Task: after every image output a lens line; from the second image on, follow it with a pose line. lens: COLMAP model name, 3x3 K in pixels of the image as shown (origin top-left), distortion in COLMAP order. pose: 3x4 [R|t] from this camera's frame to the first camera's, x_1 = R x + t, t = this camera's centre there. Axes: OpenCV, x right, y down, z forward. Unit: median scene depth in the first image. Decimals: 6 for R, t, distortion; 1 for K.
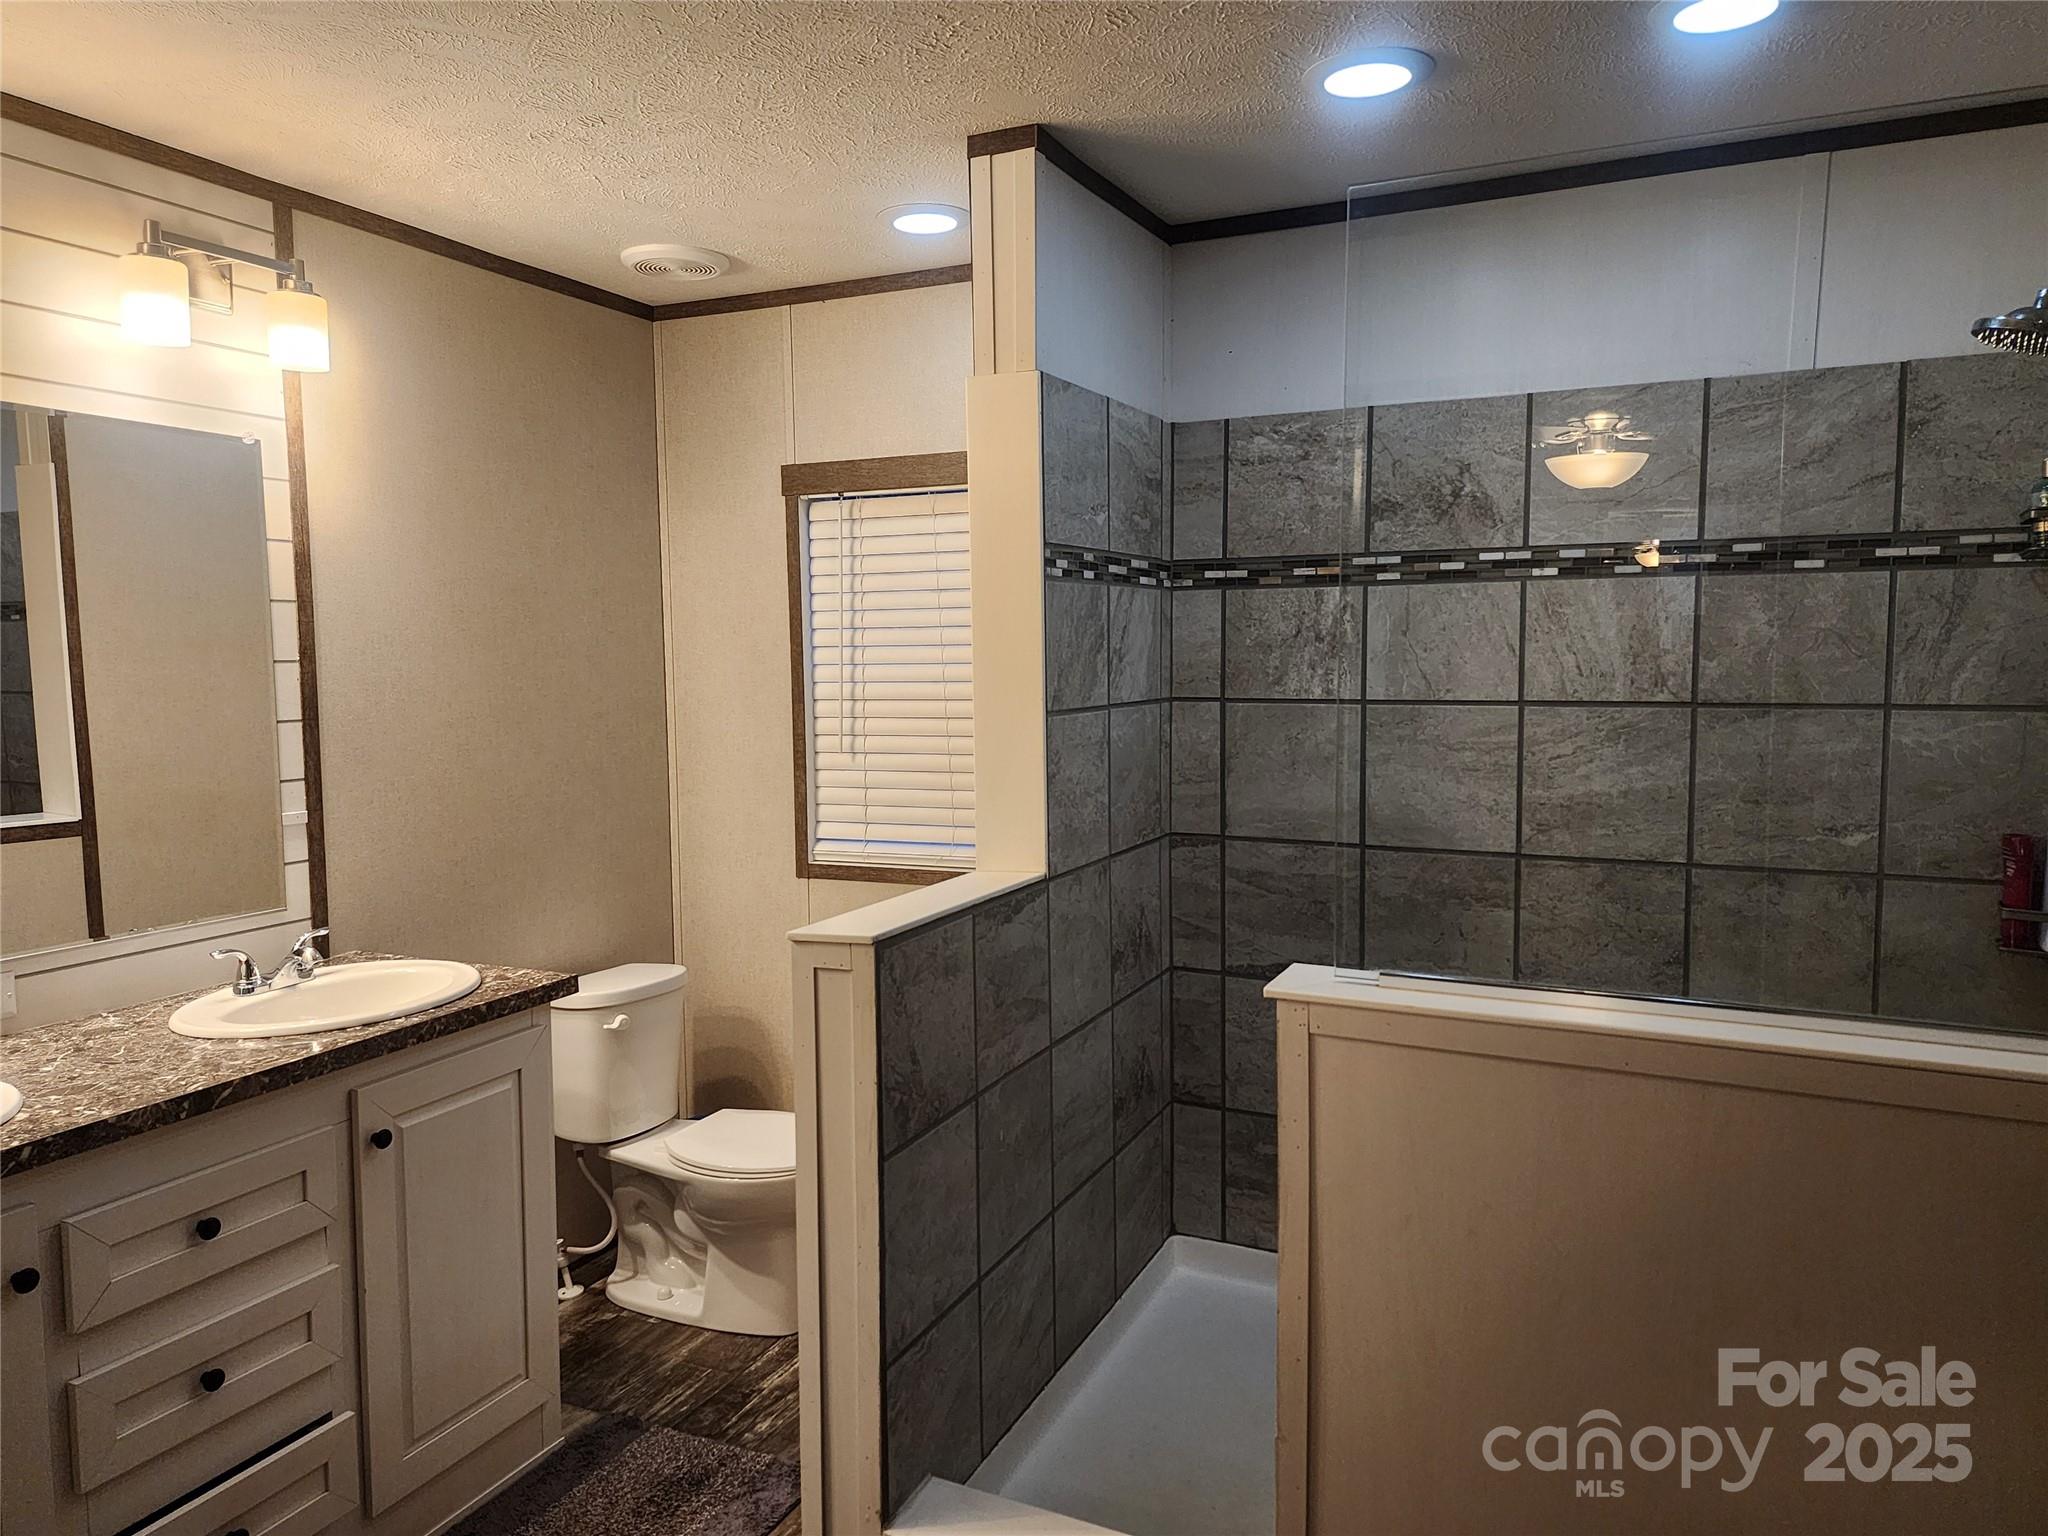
lens RADIAL K [[1485.5, 0, 1024.0], [0, 1485.5, 768.0], [0, 0, 1]] dist [0.160511, -0.002620]
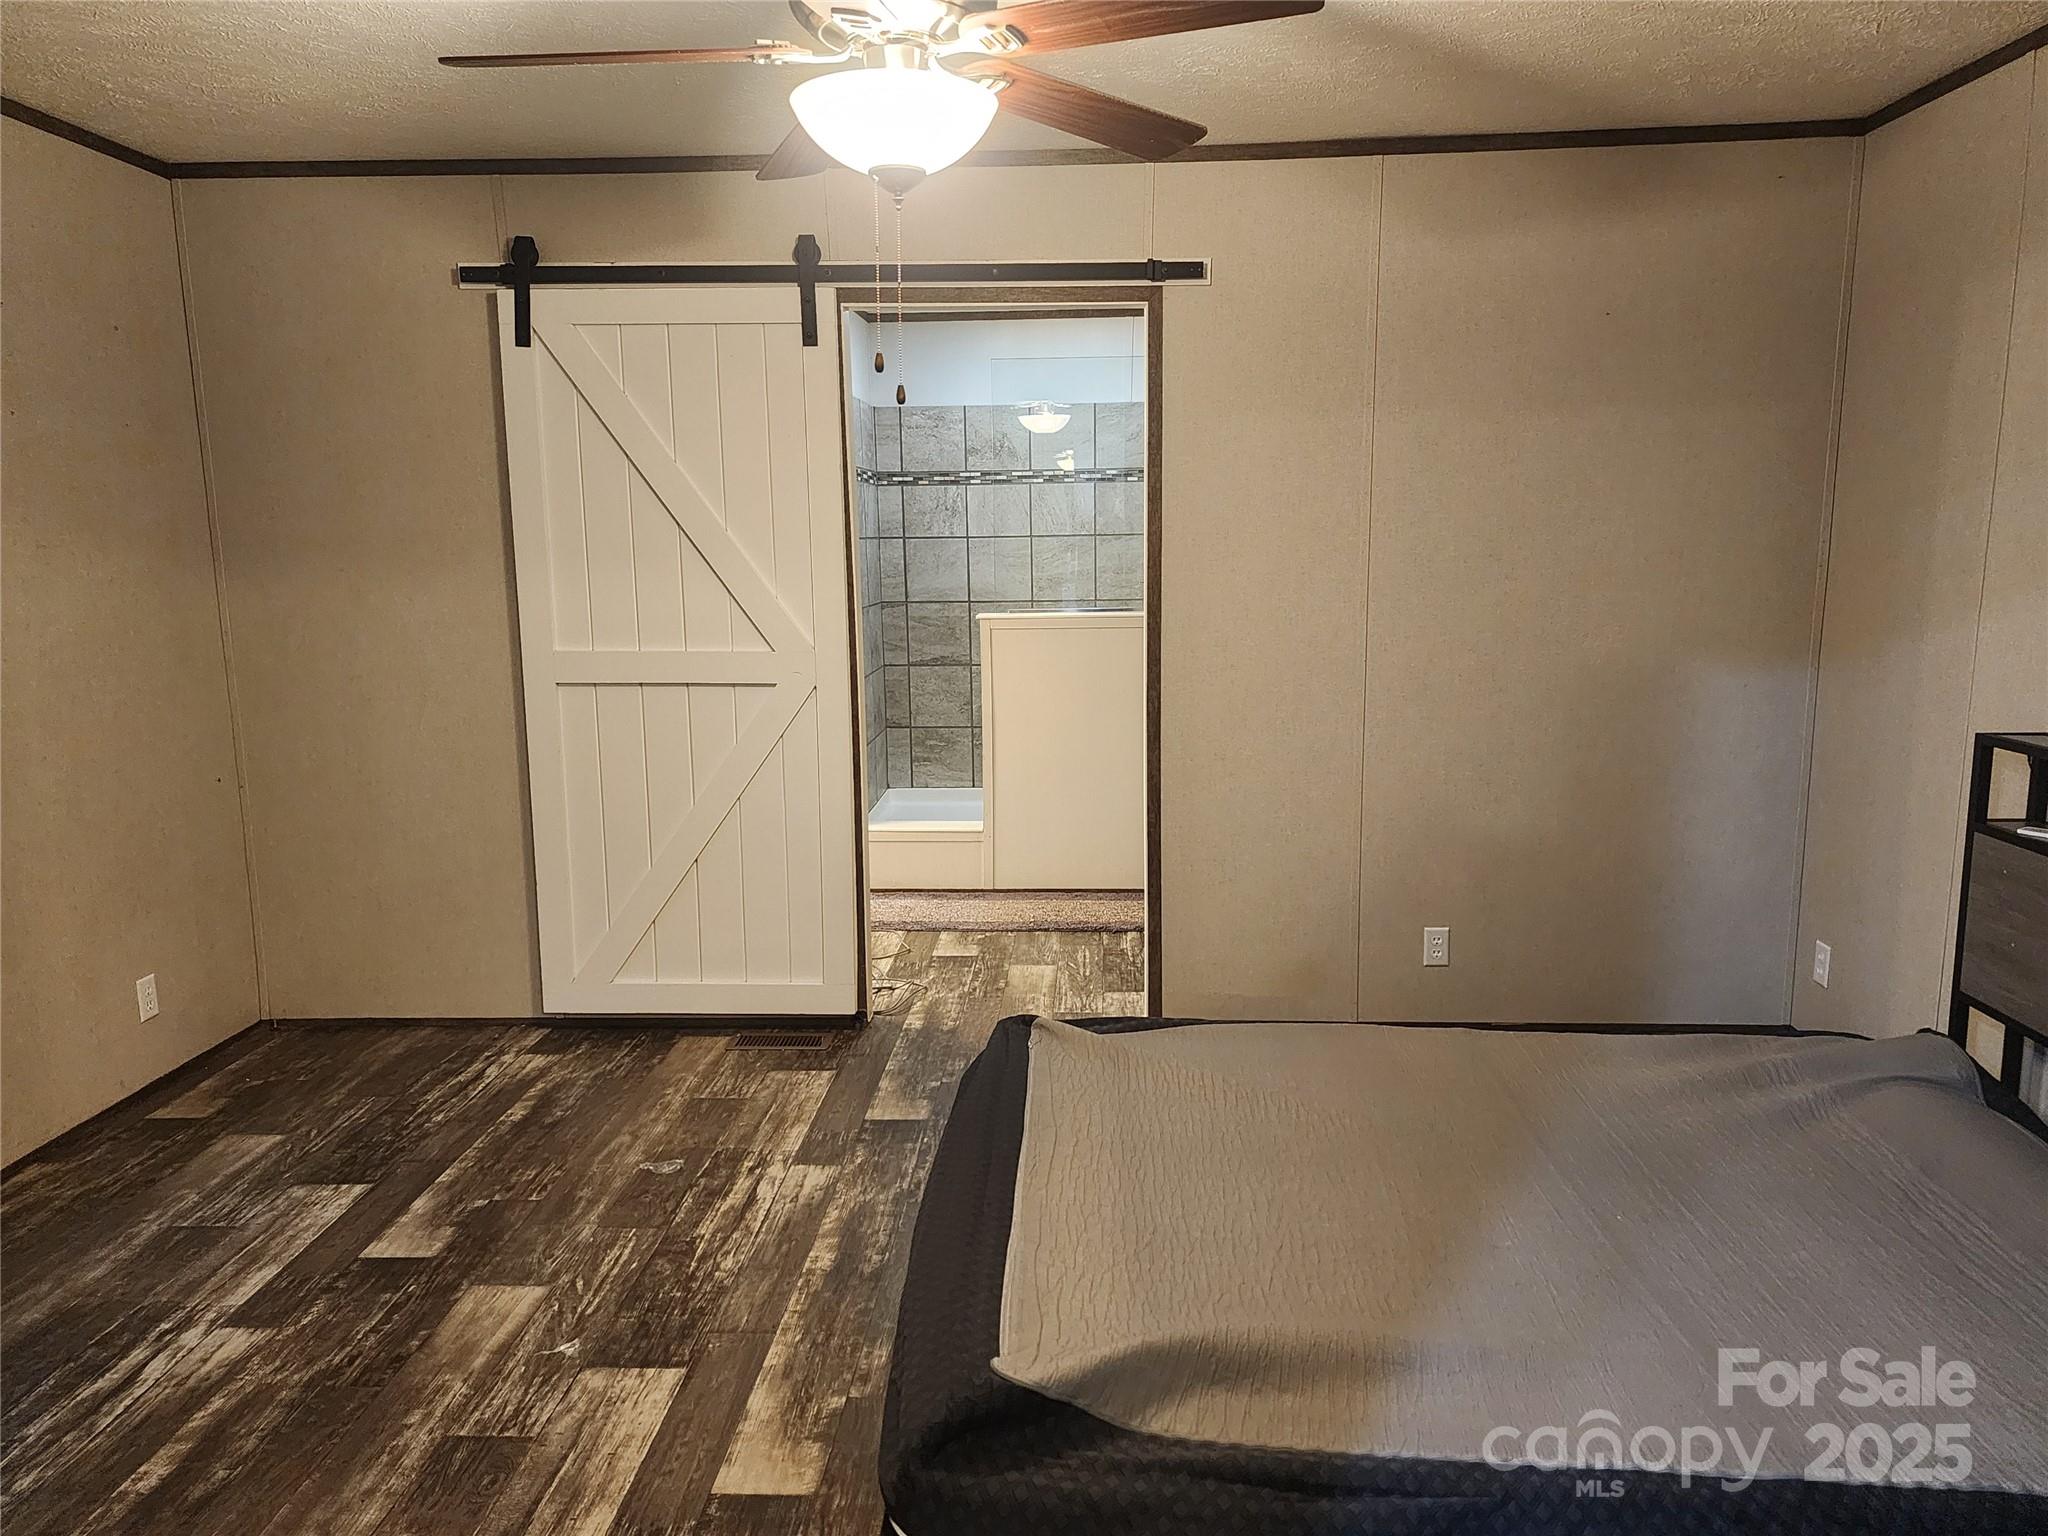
lens RADIAL K [[1485.5, 0, 1024.0], [0, 1485.5, 768.0], [0, 0, 1]] dist [0.160511, -0.002620]
pose [[0.910277, -0.071572, 0.407765, -0.629677], [0.046063, 0.996337, 0.072050, 0.142332], [-0.411428, -0.046803, 0.910240, -1.088190]]
